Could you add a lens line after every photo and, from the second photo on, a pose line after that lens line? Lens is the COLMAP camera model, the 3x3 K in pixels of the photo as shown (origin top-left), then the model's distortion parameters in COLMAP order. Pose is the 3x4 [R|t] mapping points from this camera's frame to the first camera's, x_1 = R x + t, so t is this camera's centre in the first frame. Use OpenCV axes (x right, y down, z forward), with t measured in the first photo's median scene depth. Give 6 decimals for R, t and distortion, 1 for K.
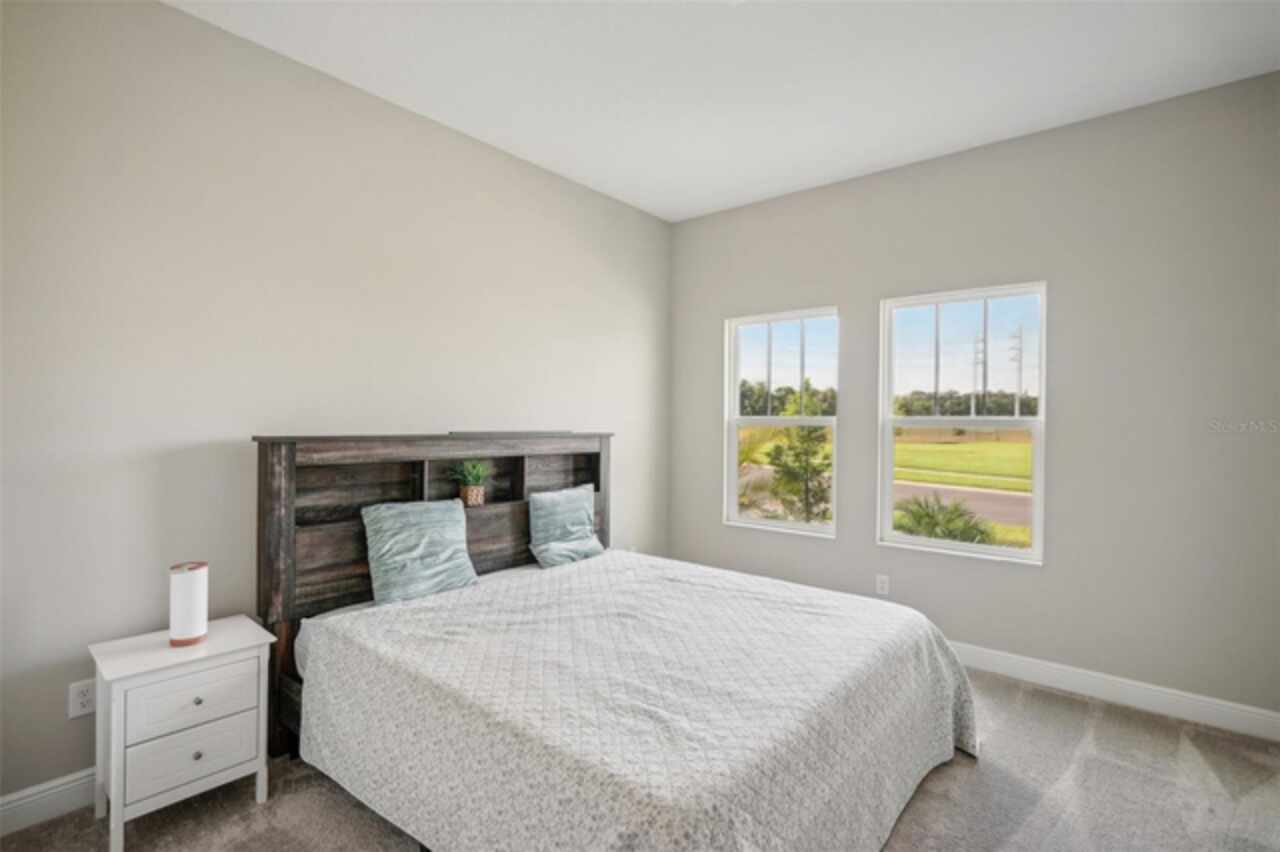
lens RADIAL K [[582.5, 0, 651.5], [0, 582.5, 426.5], [0, 0, 1]] dist [0.009174, 0.000115]
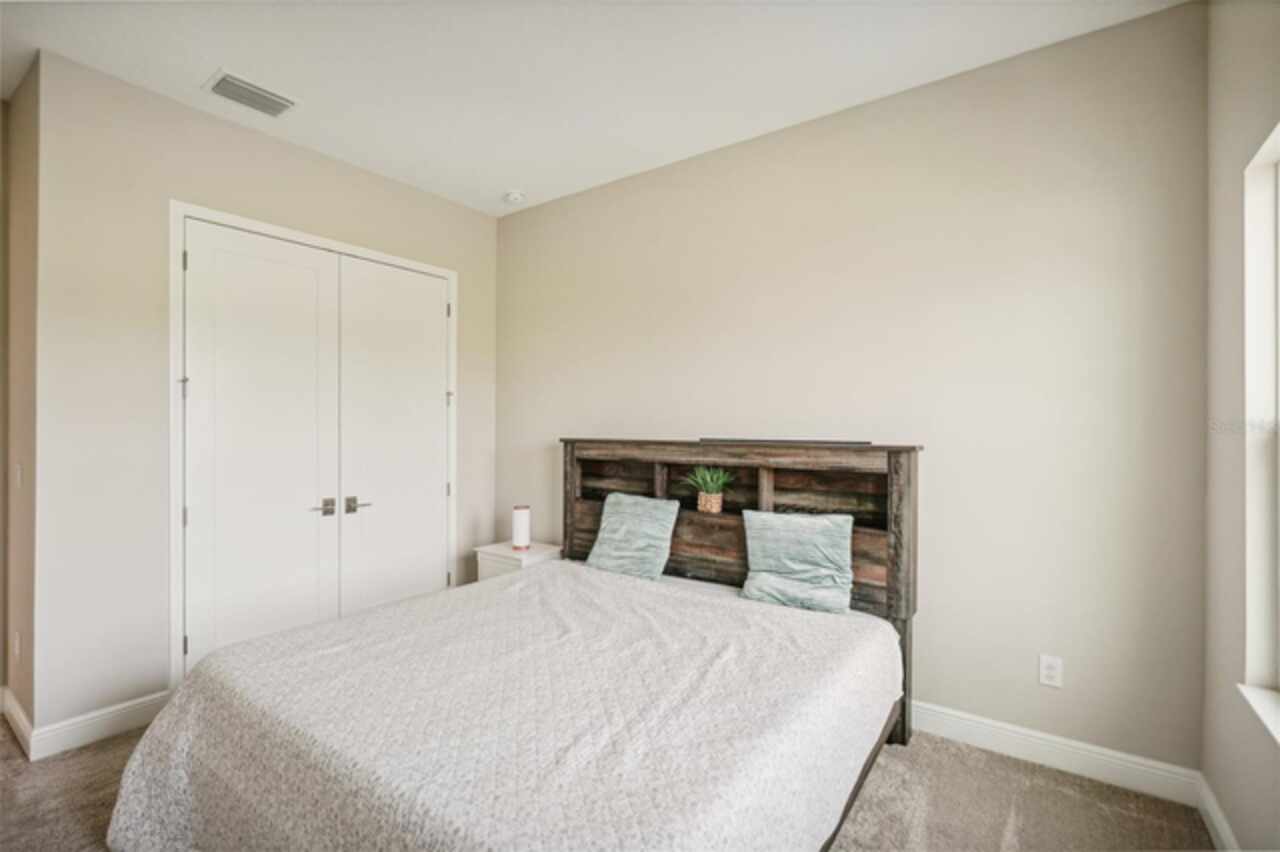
lens RADIAL K [[582.5, 0, 647.9], [0, 582.5, 429.3], [0, 0, 1]] dist [0.009174, 0.000115]
pose [[0.078849, -0.008147, -0.996853, 0.772910], [-0.010734, 0.999902, -0.009021, 0.003793], [0.996829, 0.011411, 0.078754, 0.910475]]
